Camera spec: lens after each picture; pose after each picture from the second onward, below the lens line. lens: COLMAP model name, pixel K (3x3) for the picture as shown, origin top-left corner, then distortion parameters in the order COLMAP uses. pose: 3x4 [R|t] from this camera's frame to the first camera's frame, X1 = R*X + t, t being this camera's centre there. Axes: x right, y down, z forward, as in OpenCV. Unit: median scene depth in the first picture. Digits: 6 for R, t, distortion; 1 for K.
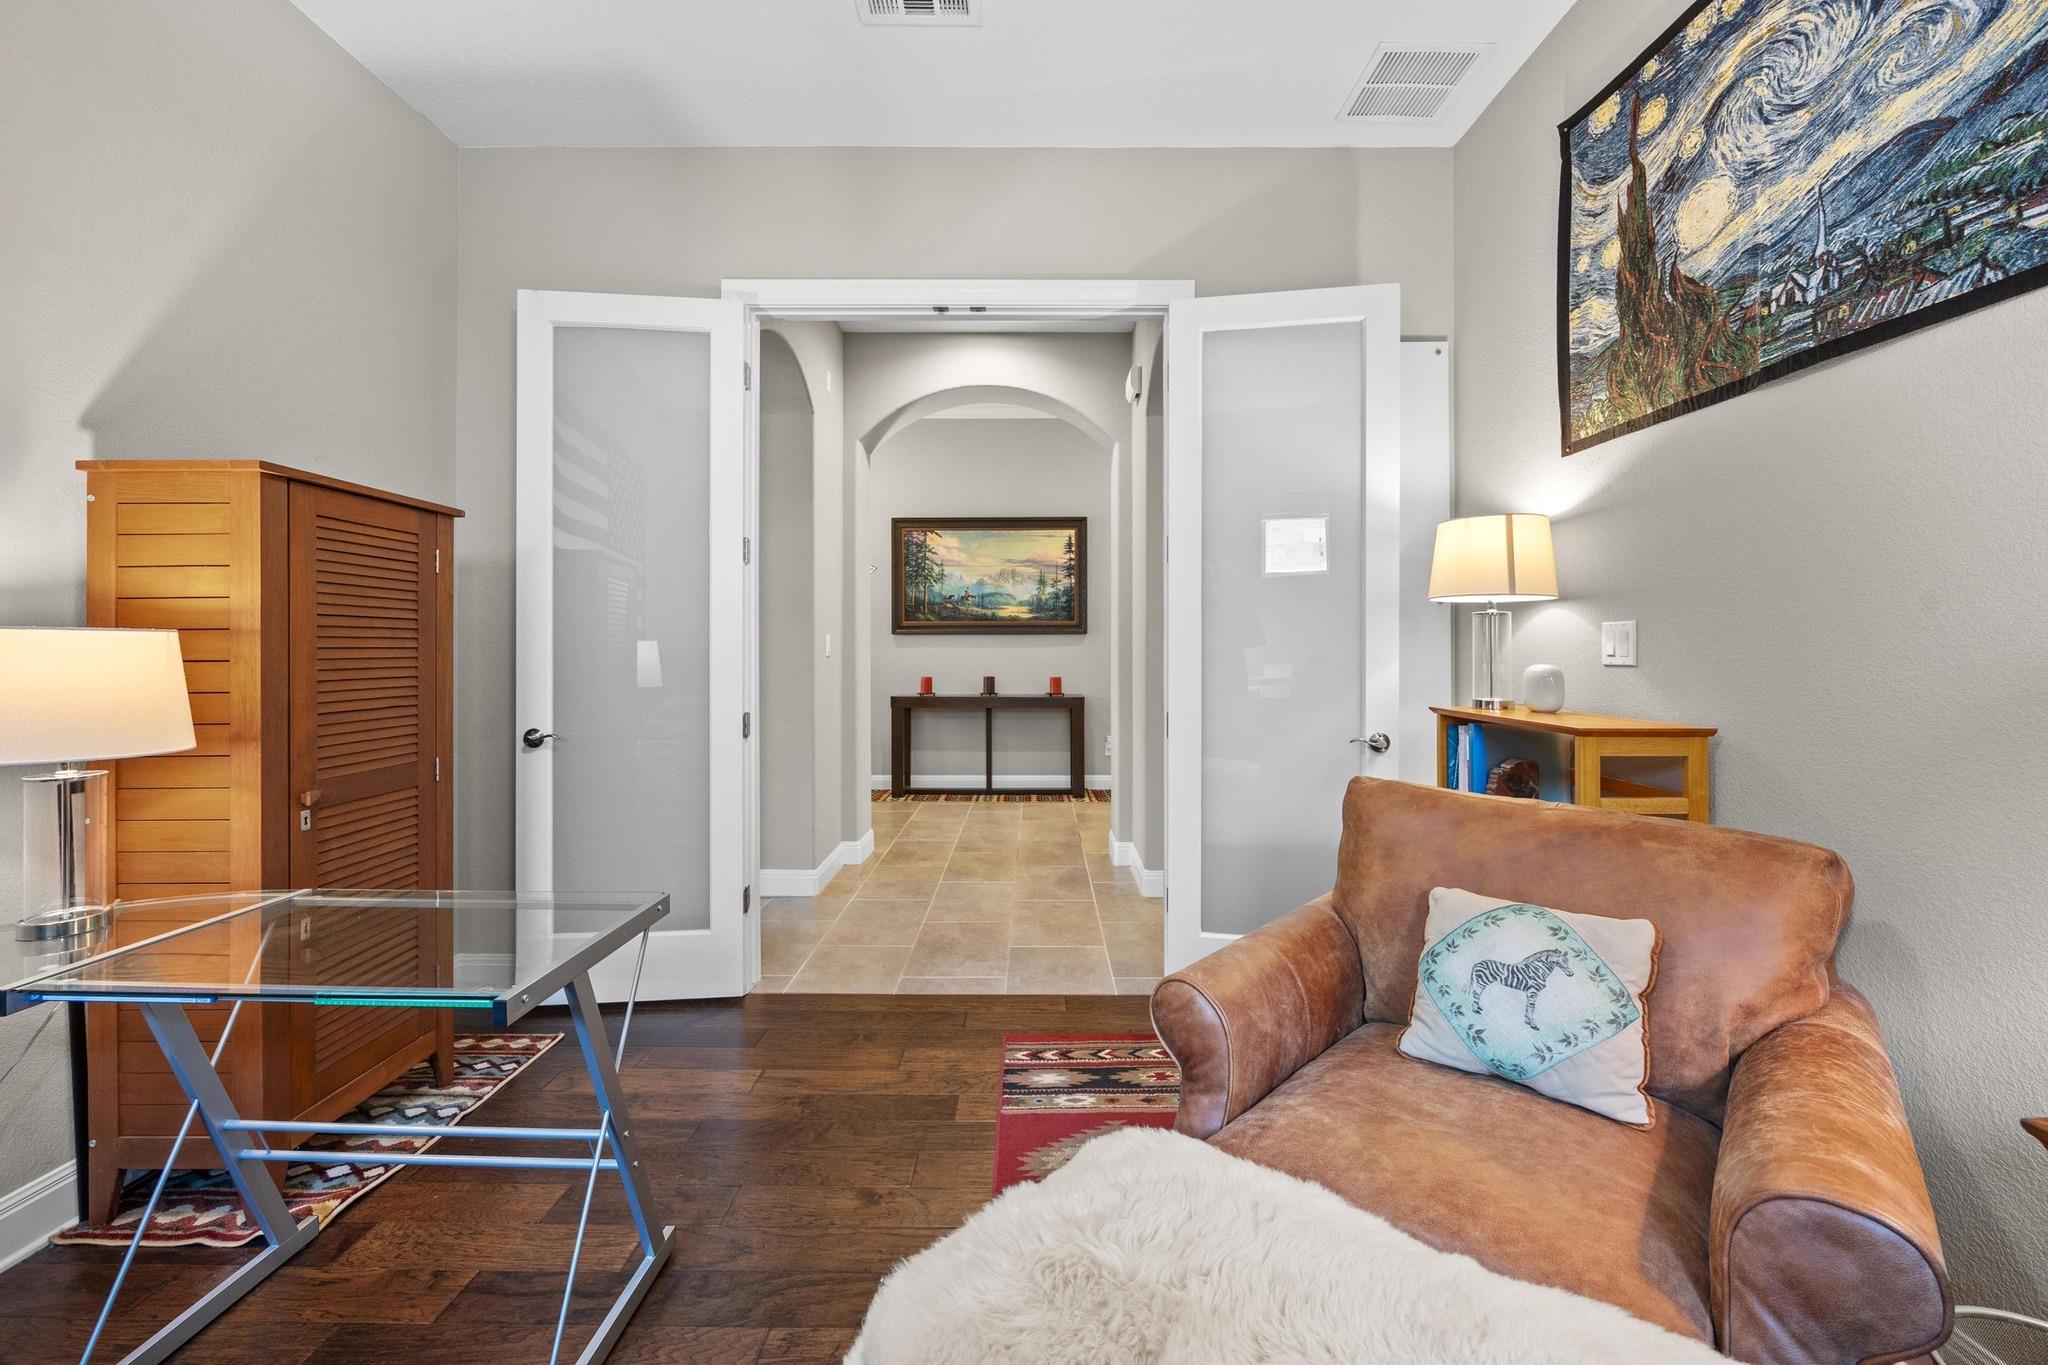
lens RADIAL K [[784.9, 0, 1016.4], [0, 784.9, 646.6], [0, 0, 1]] dist [-0.001394, -0.000455]
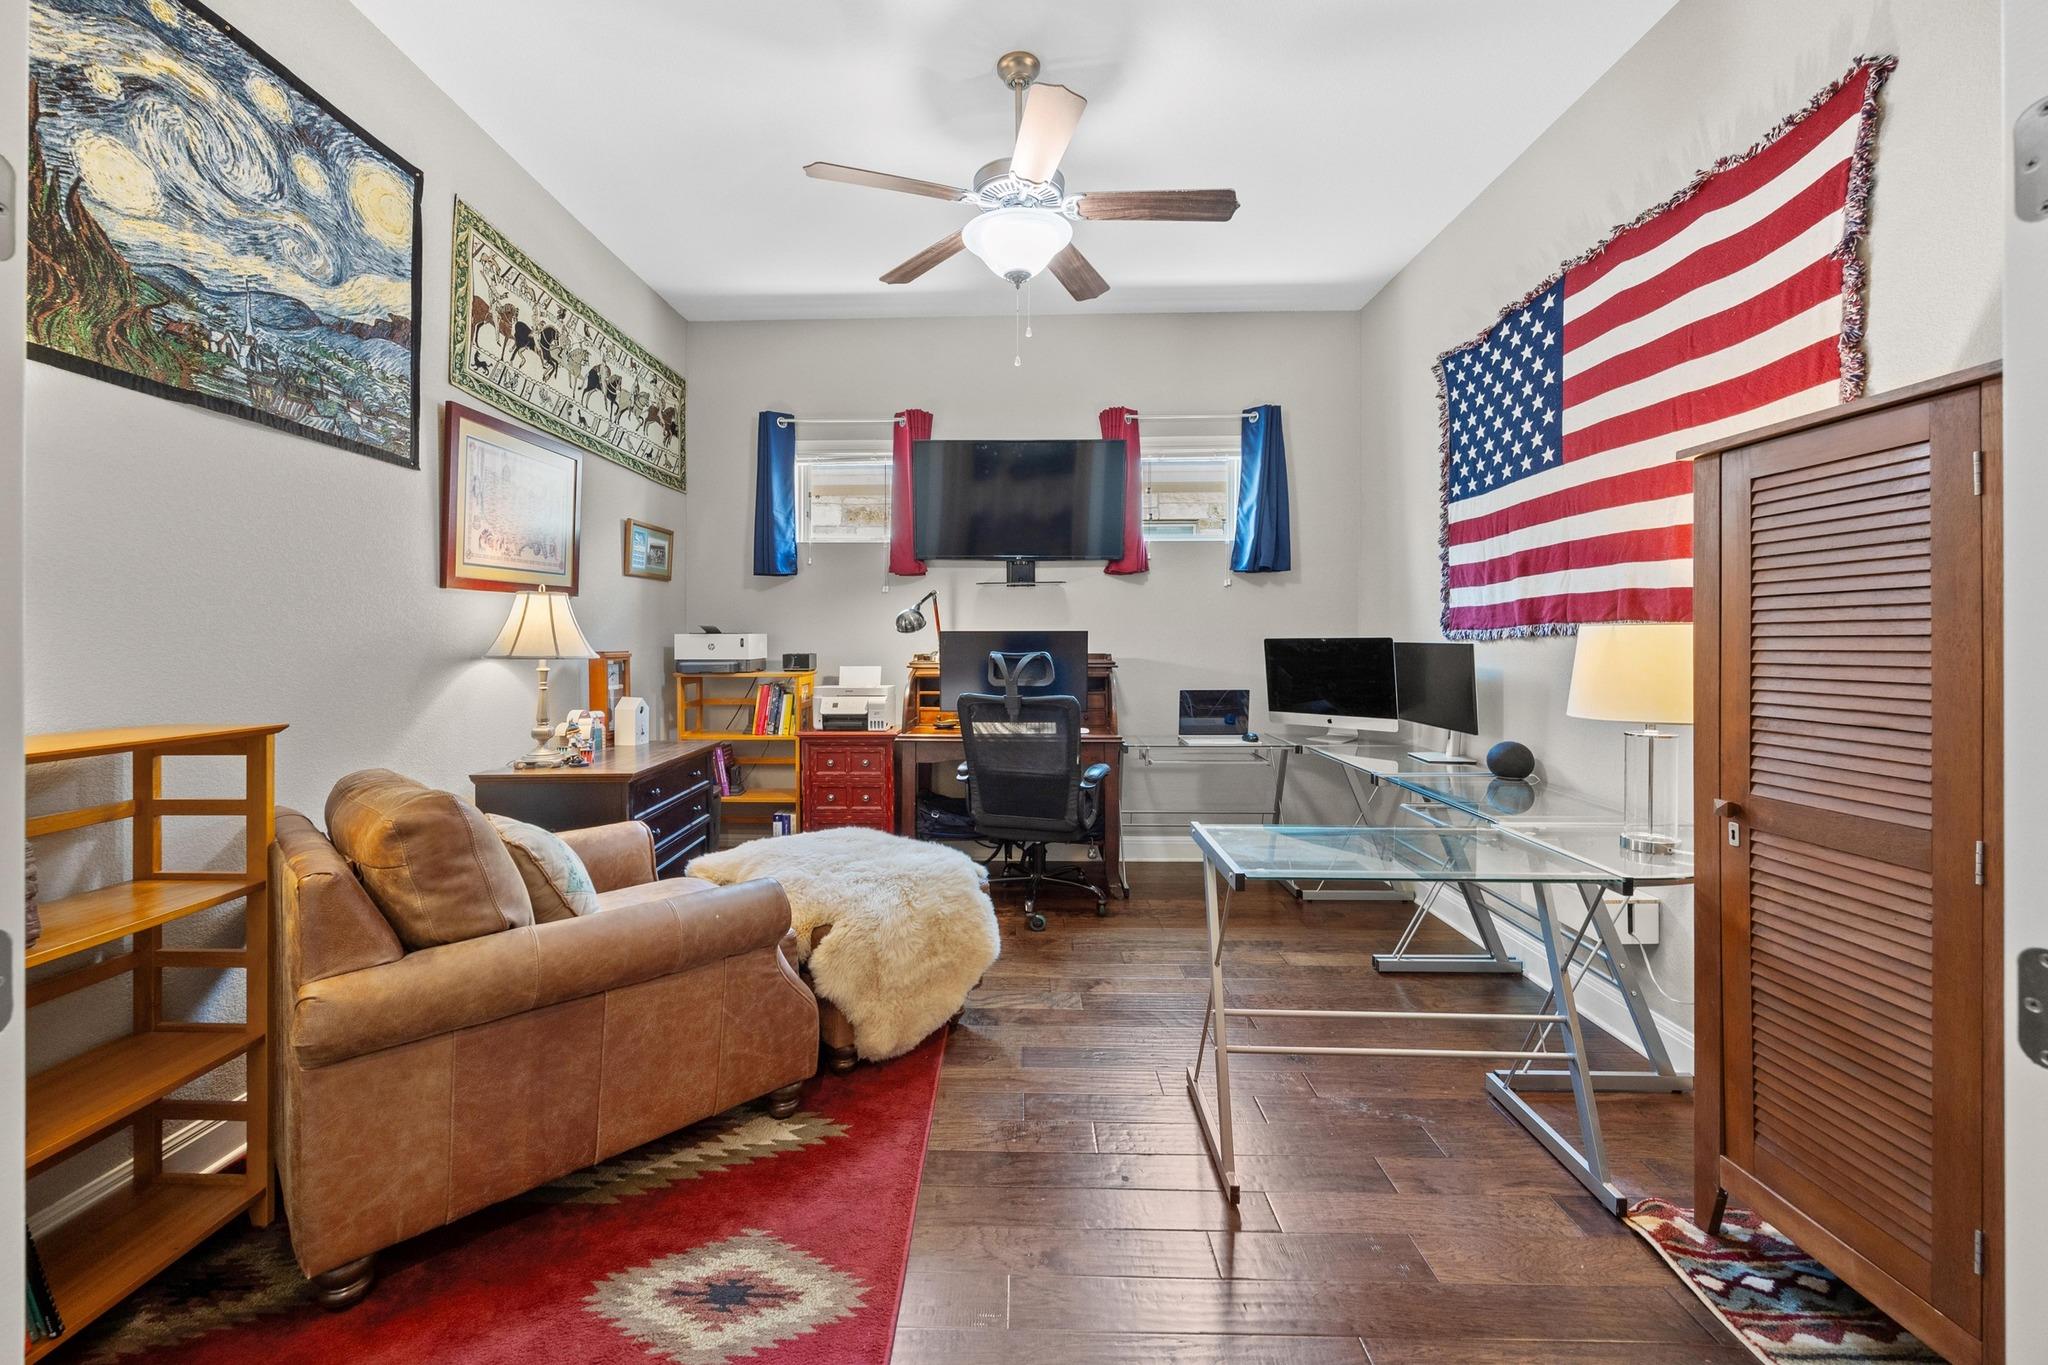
lens RADIAL K [[784.9, 0, 1022.5], [0, 784.9, 674.6], [0, 0, 1]] dist [-0.001394, -0.000455]
pose [[-0.999488, 0.006704, -0.031283, -0.170772], [0.005335, 0.999033, 0.043631, -0.002023], [0.031545, 0.043441, -0.998558, 2.224116]]
